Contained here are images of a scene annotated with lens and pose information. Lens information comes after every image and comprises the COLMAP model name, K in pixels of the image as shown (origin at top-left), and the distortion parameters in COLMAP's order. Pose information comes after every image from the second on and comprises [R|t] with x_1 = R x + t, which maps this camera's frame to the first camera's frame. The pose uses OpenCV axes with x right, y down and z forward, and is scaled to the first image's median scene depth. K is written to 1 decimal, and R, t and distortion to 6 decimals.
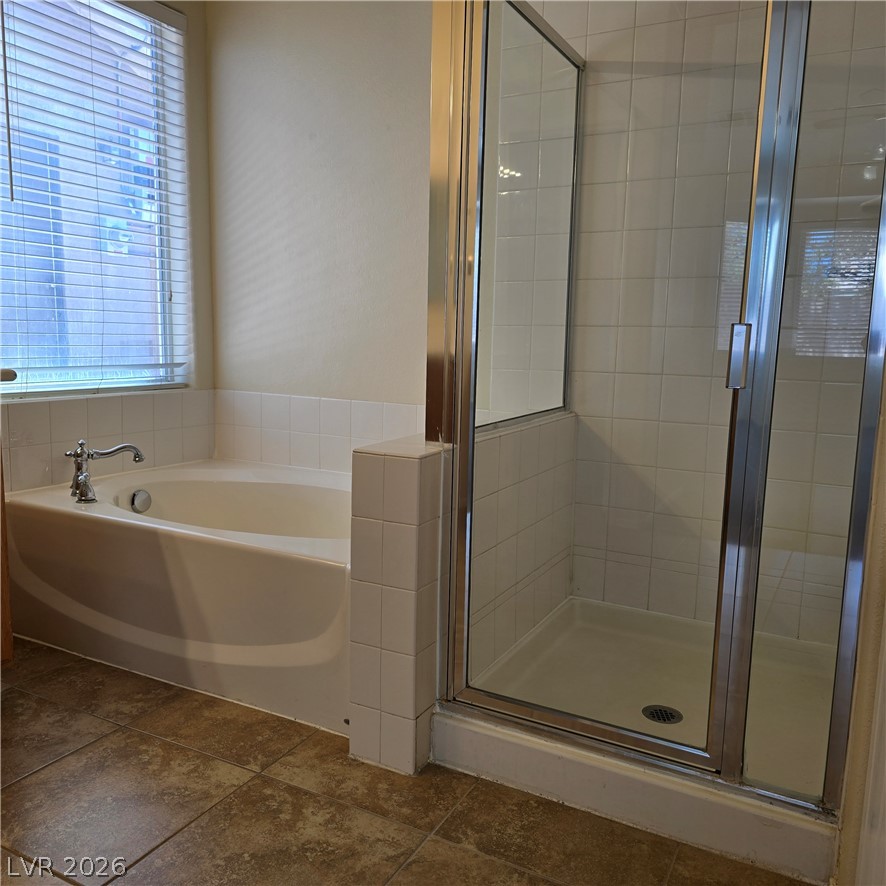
lens RADIAL K [[795.9, 0, 439.6], [0, 795.9, 442.5], [0, 0, 1]] dist [0.086017, -0.096192]
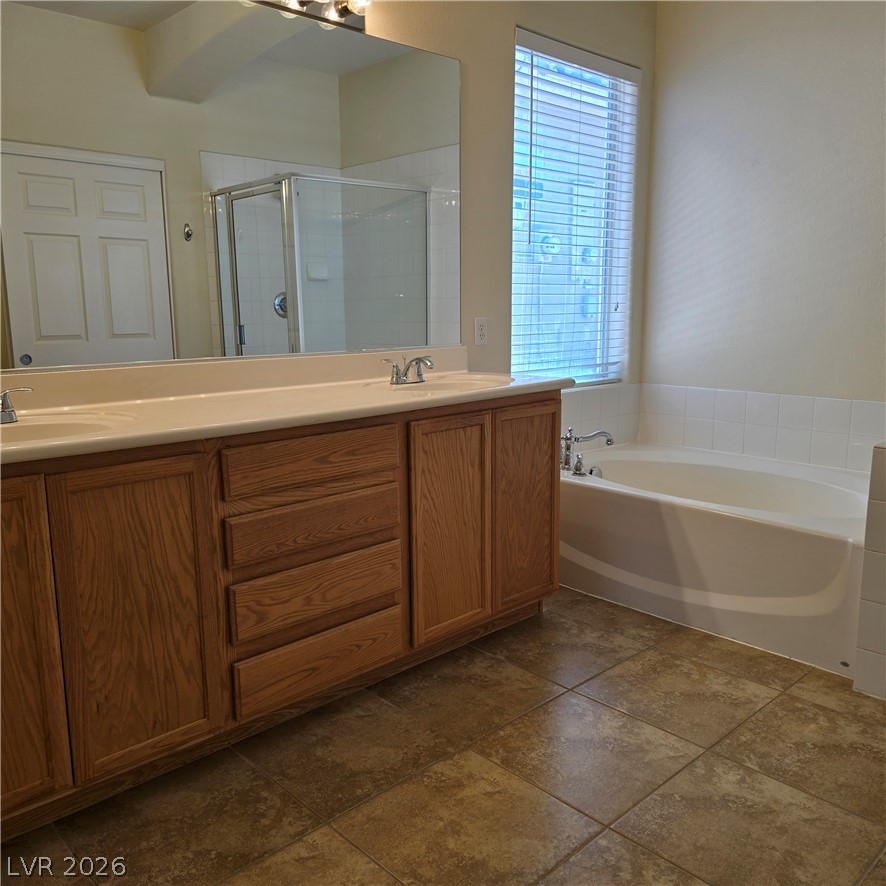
lens RADIAL K [[795.9, 0, 442.3], [0, 795.9, 443.3], [0, 0, 1]] dist [0.086017, -0.096192]
pose [[0.949913, 0.028384, -0.311222, -0.286386], [-0.019022, 0.999272, 0.033076, -0.018115], [0.311934, -0.025499, 0.949762, -0.322774]]
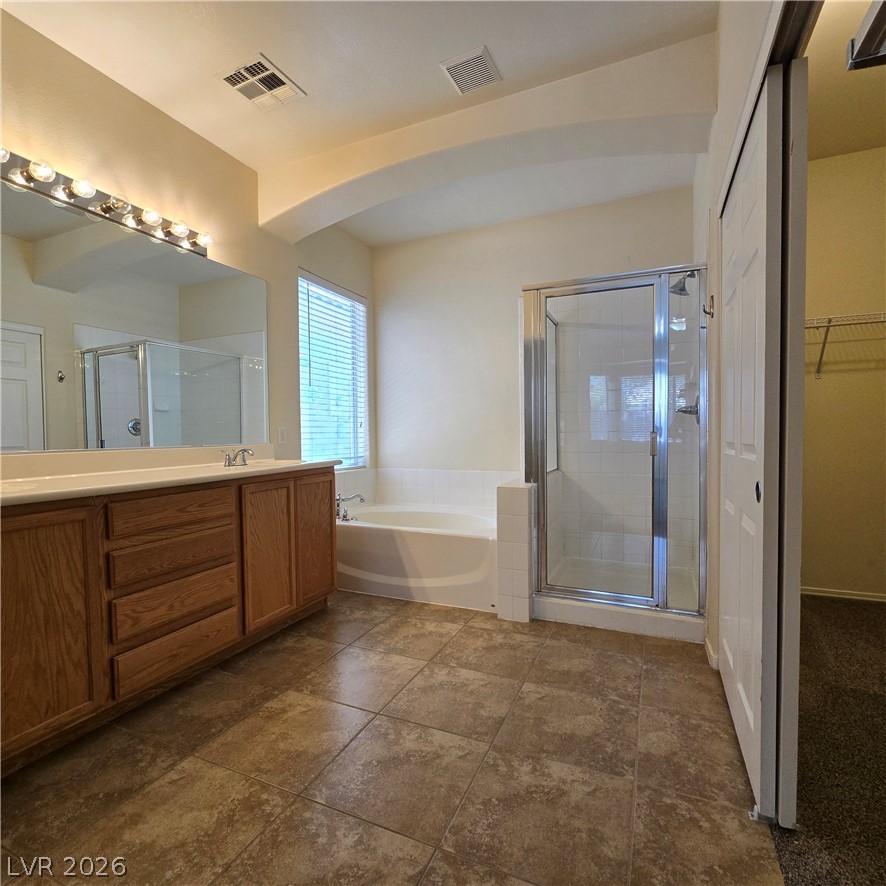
lens RADIAL K [[482.7, 0, 441.1], [0, 482.7, 448.2], [0, 0, 1]] dist [-0.003154, -0.000231]
pose [[0.996844, -0.033354, 0.072033, -0.308223], [0.041112, 0.993185, -0.109058, 0.037007], [-0.067905, 0.111676, 0.991422, -0.373162]]
